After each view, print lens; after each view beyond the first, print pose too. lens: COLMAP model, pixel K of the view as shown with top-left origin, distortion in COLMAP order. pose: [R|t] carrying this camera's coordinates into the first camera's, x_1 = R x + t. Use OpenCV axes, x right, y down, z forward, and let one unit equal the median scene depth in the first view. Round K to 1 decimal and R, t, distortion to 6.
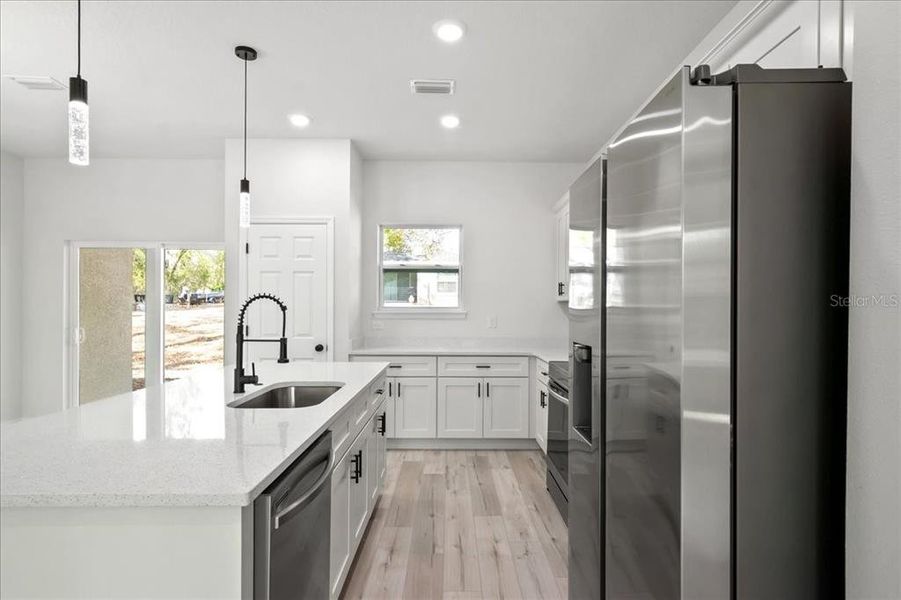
lens RADIAL K [[483.1, 0, 454.3], [0, 483.1, 305.1], [0, 0, 1]] dist [0.002080, -0.002012]
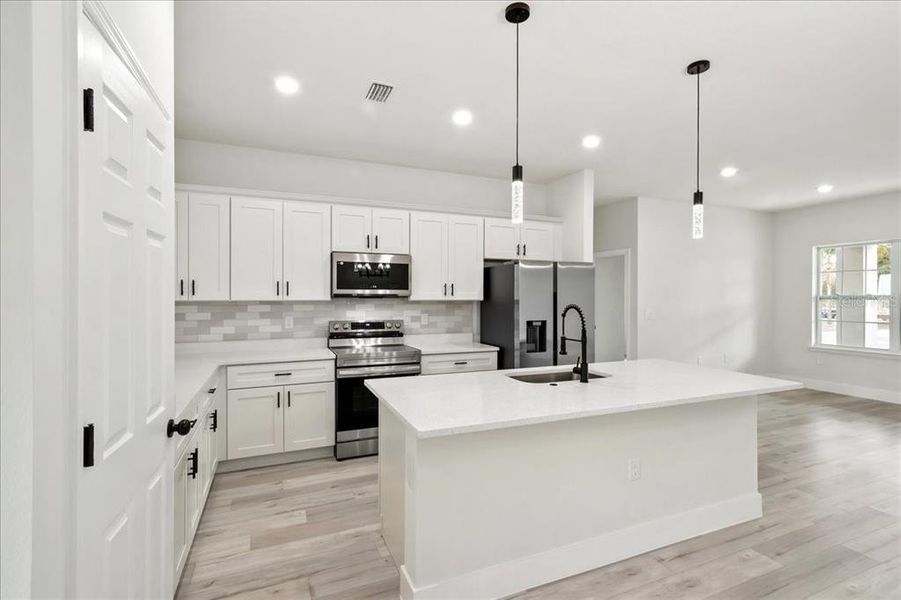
lens RADIAL K [[424.9, 0, 452.9], [0, 424.9, 297.9], [0, 0, 1]] dist [0.002981, -0.001330]
pose [[-0.381902, -0.007948, 0.924168, -0.821810], [-0.006666, 0.999961, 0.005845, -0.028802], [-0.924179, -0.003928, -0.381940, 1.068335]]
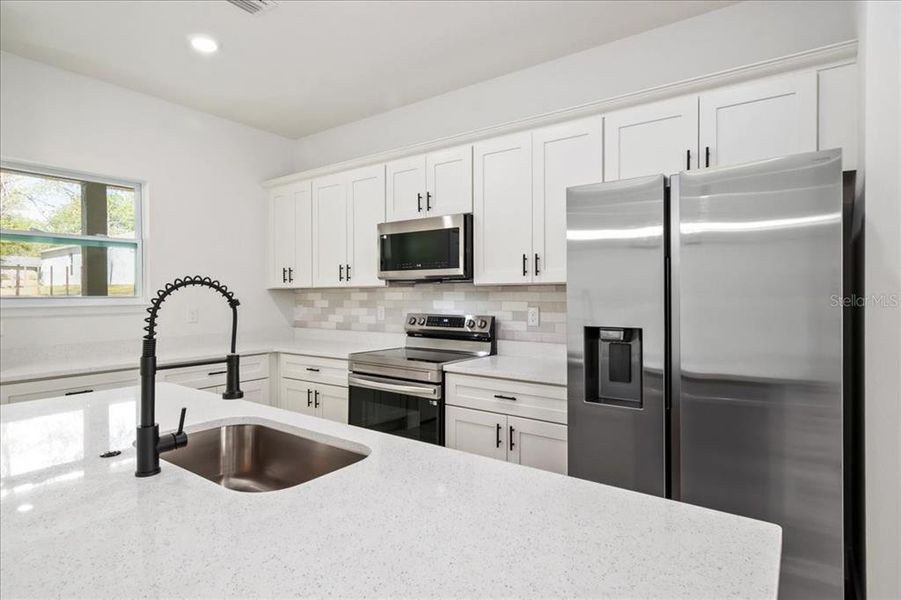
lens RADIAL K [[483.1, 0, 451.9], [0, 483.1, 295.3], [0, 0, 1]] dist [0.002080, -0.002012]
pose [[0.594843, -0.009726, 0.803783, -0.401084], [0.003774, 0.999950, 0.009307, -0.004533], [-0.803833, -0.002503, 0.594849, 0.275636]]
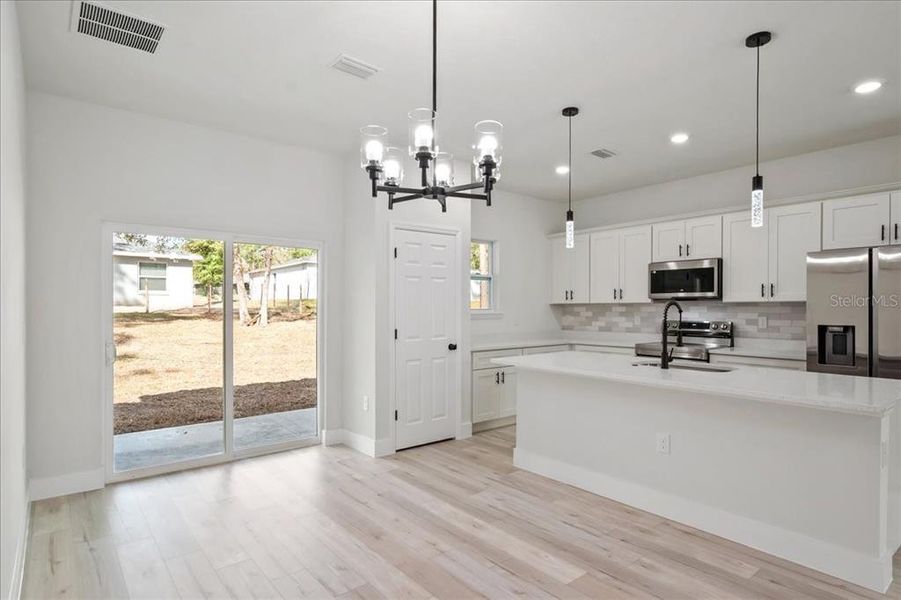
lens RADIAL K [[483.1, 0, 449.4], [0, 483.1, 310.5], [0, 0, 1]] dist [0.002080, -0.002012]
pose [[0.784817, -0.009576, 0.619654, -1.140732], [0.002703, 0.999924, 0.012028, -0.009916], [-0.619722, -0.007765, 0.784783, 0.154409]]
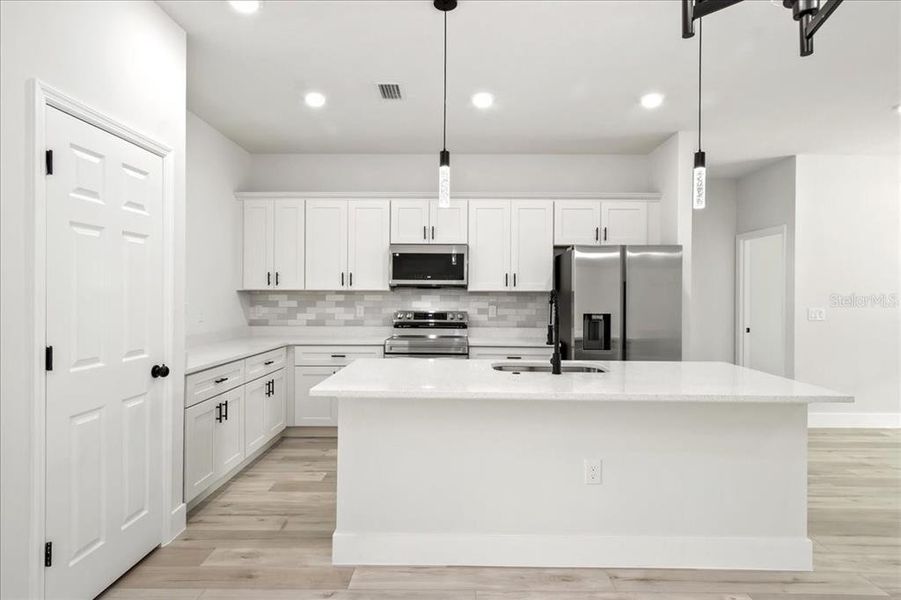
lens RADIAL K [[483.1, 0, 451.5], [0, 483.1, 297.6], [0, 0, 1]] dist [0.002080, -0.002012]
pose [[0.023775, -0.008534, 0.999681, -0.989594], [-0.009631, 0.999915, 0.008765, -0.008178], [-0.999671, -0.009837, 0.023691, 0.749857]]
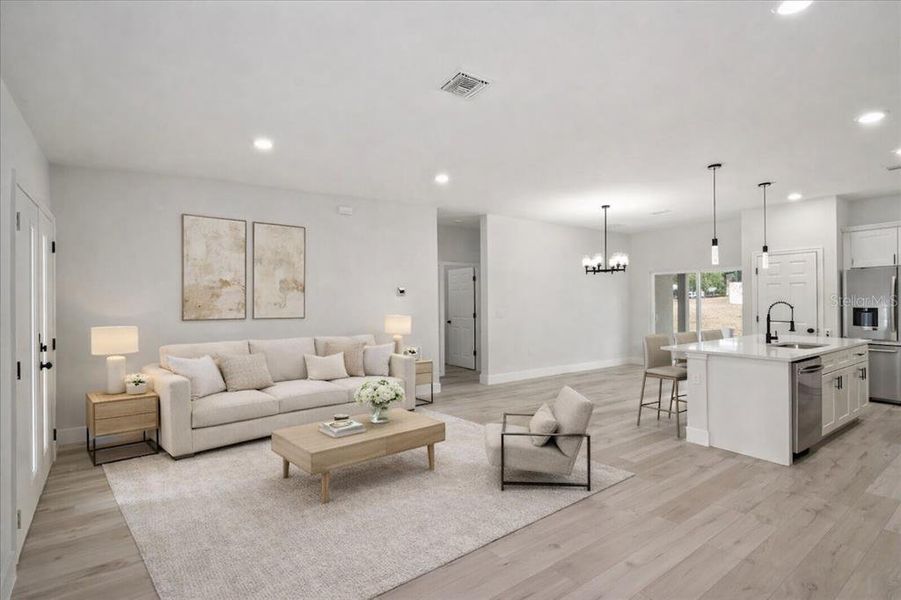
lens RADIAL K [[393.0, 0, 453.9], [0, 393.0, 299.9], [0, 0, 1]] dist [0.021627, 0.000523]
pose [[0.549037, -0.005129, -0.835782, 0.202163], [0.005786, 0.999981, -0.002336, -0.020137], [0.835778, -0.003553, 0.549056, -0.807967]]
